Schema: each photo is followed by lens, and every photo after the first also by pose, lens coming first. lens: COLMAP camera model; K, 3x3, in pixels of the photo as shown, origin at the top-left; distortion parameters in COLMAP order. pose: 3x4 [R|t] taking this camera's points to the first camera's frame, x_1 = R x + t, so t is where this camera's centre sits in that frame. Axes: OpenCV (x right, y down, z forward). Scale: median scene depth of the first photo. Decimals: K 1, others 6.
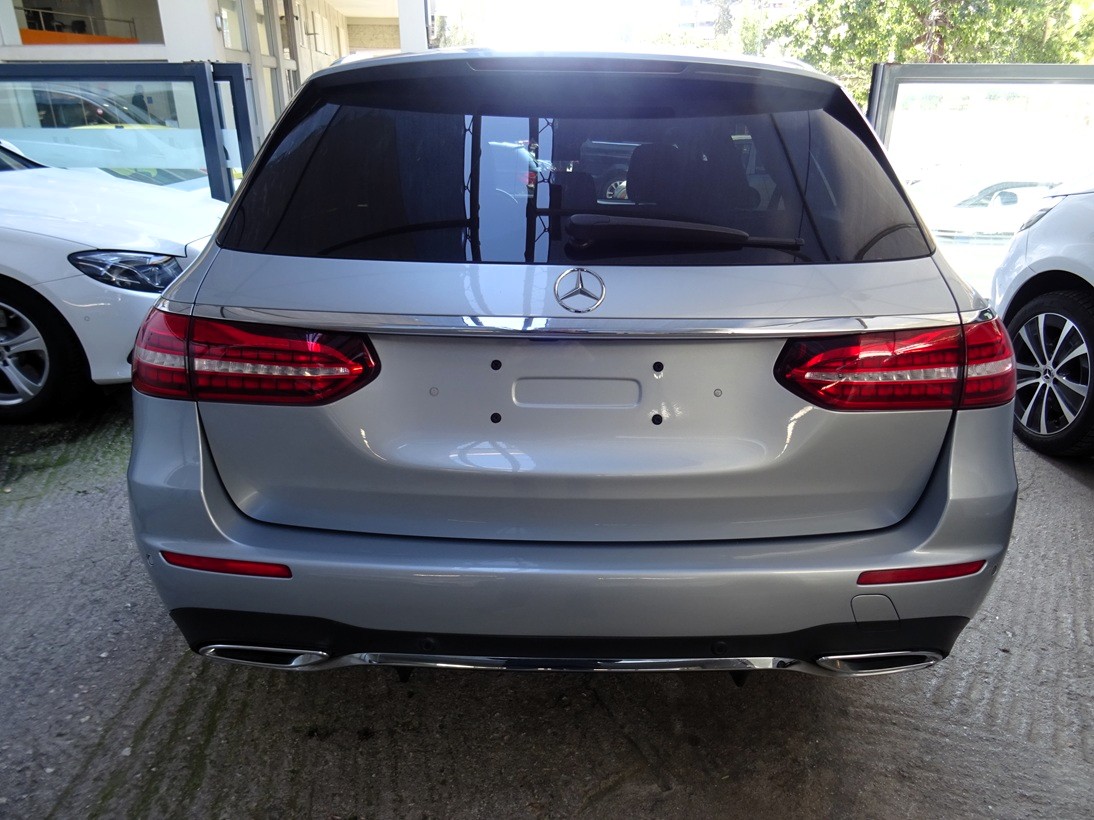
lens RADIAL K [[783.0, 0, 547.6], [0, 783.0, 411.9], [0, 0, 1]] dist [-0.002591, -0.003505]
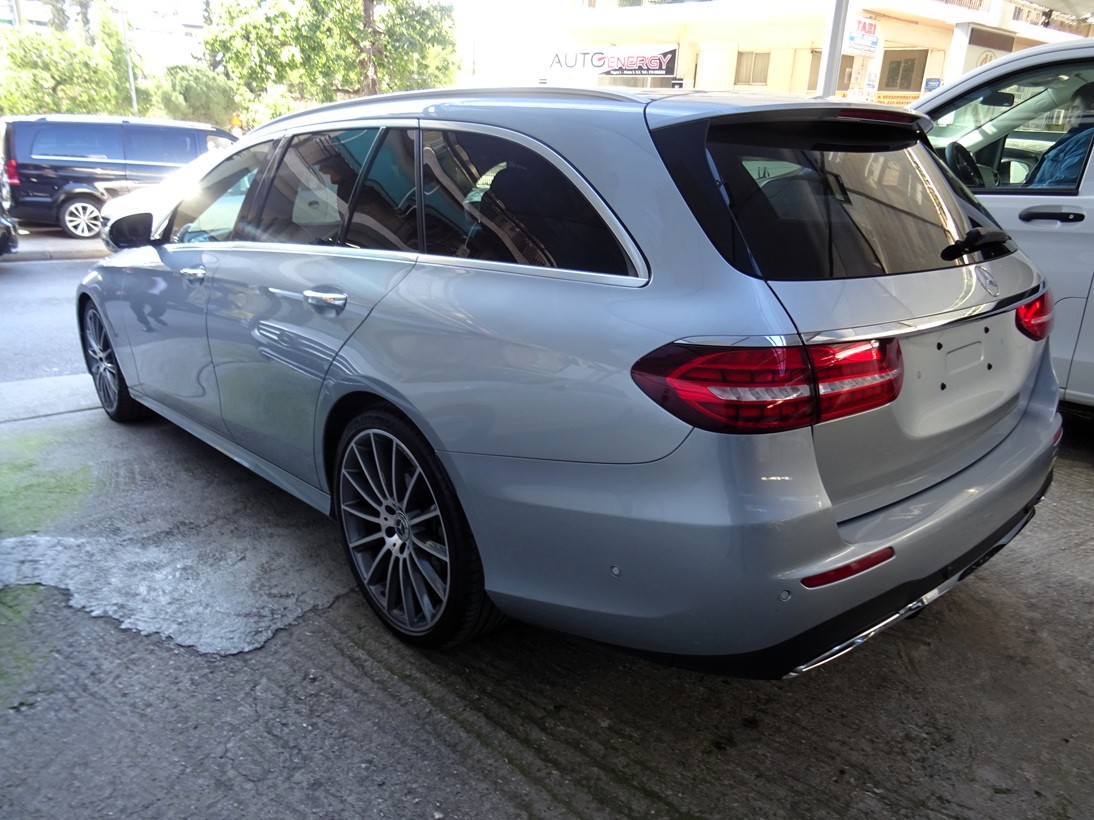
lens RADIAL K [[783.0, 0, 552.0], [0, 783.0, 414.0], [0, 0, 1]] dist [-0.002591, -0.003505]
pose [[0.737007, -0.210638, 0.642224, -0.777330], [0.219989, 0.973217, 0.066742, -0.099192], [-0.639081, 0.092093, 0.763606, 0.236687]]
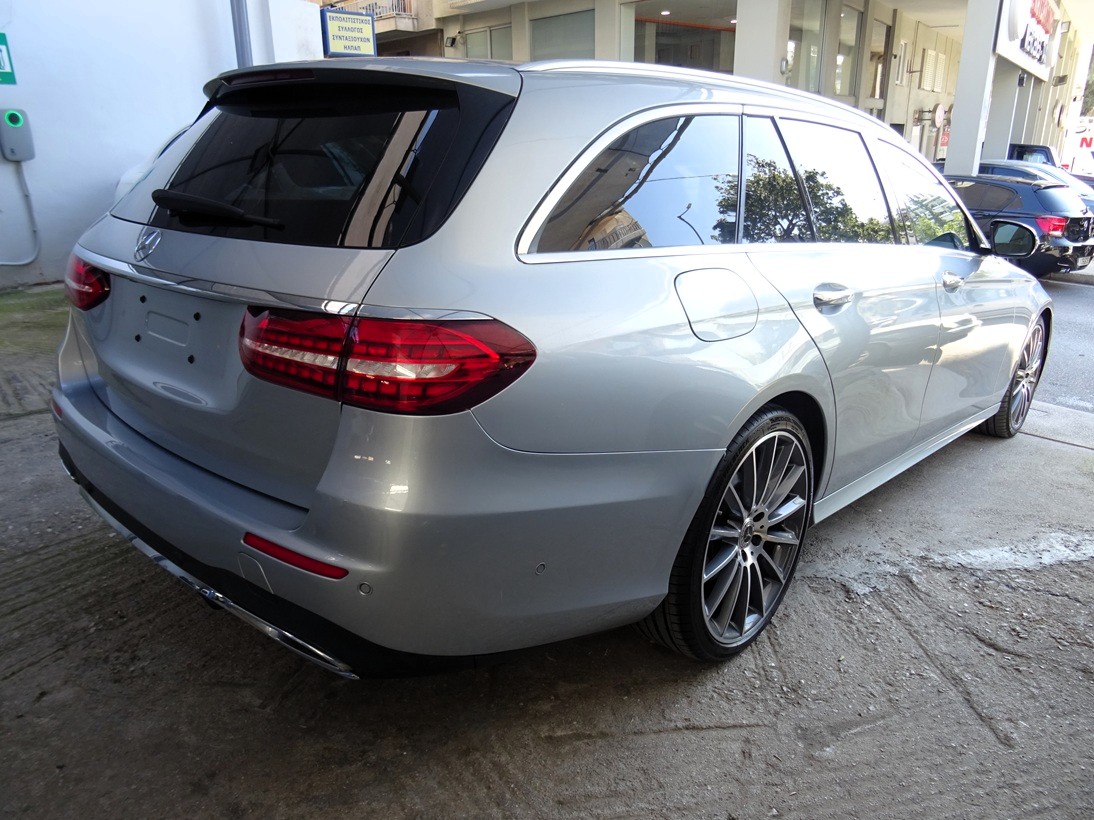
lens RADIAL K [[783.0, 0, 542.4], [0, 783.0, 407.3], [0, 0, 1]] dist [-0.002591, -0.003505]
pose [[0.736252, 0.207307, -0.644172, 0.750396], [-0.240651, 0.969903, 0.037083, -0.052384], [0.632472, 0.127718, 0.763981, 0.235325]]
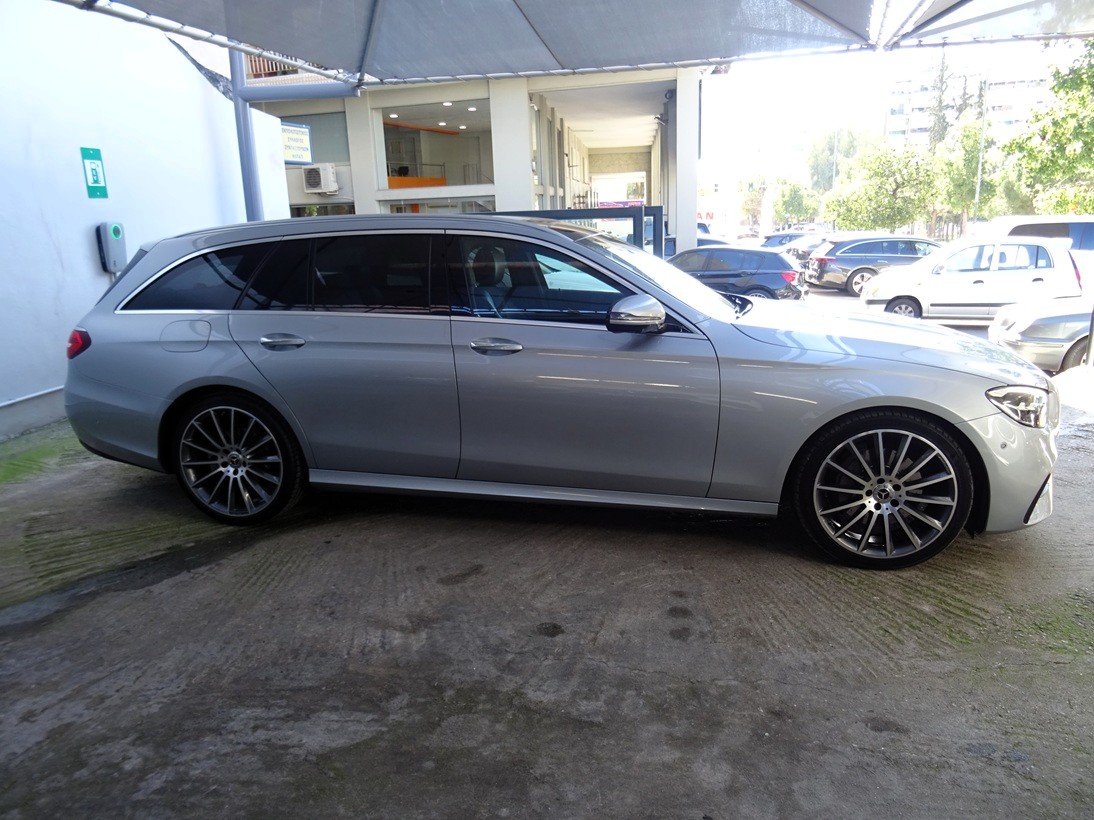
lens RADIAL K [[783.0, 0, 546.6], [0, 783.0, 410.3], [0, 0, 1]] dist [-0.002591, -0.003505]
pose [[0.970509, 0.023377, -0.239928, -0.489477], [-0.054618, 0.990728, -0.124399, 0.404448], [0.234795, 0.133835, 0.962787, -1.211708]]
